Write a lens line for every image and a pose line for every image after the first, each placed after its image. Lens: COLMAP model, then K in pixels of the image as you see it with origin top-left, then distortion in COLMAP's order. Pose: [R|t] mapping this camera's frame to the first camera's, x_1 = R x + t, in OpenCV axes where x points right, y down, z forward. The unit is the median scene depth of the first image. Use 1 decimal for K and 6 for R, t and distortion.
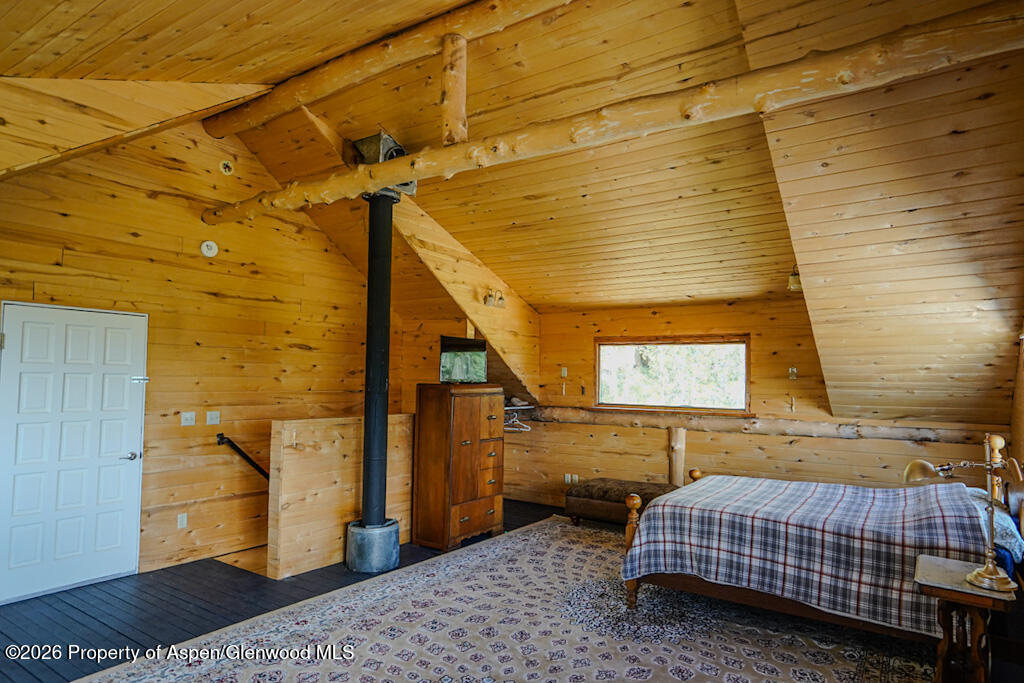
lens RADIAL K [[631.7, 0, 512.0], [0, 631.7, 341.5], [0, 0, 1]] dist [-0.009572, -0.001113]
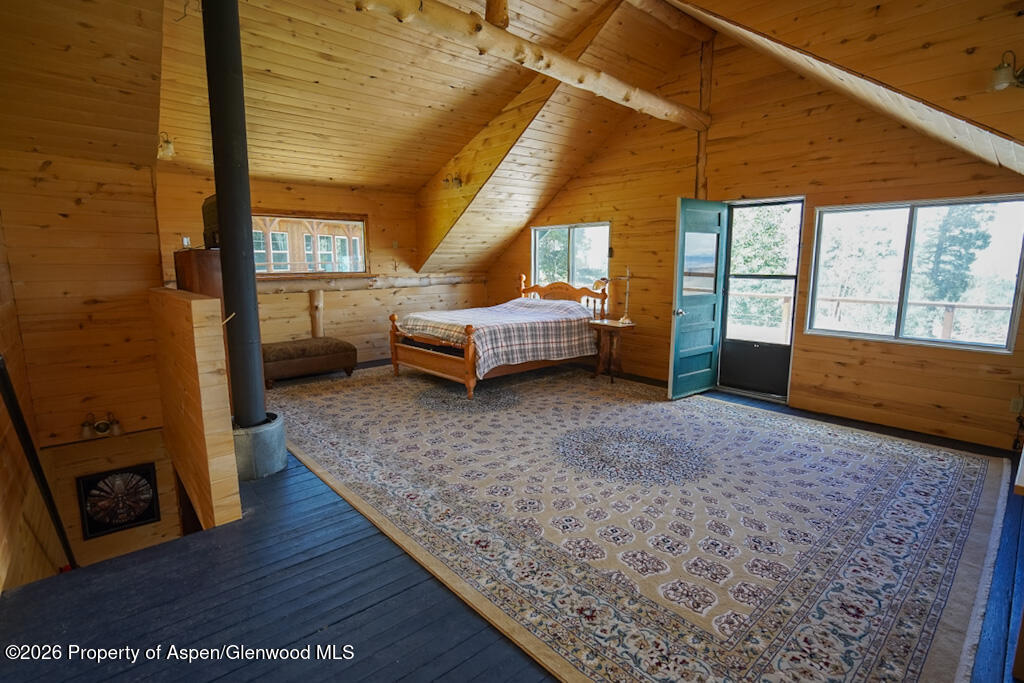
lens RADIAL K [[507.8, 0, 512.0], [0, 507.8, 341.5], [0, 0, 1]] dist [-0.001576, 0.000006]
pose [[0.224226, -0.165846, 0.960322, -0.731944], [-0.045180, 0.982585, 0.180240, 0.050444], [-0.973489, -0.083802, 0.212828, 0.516522]]
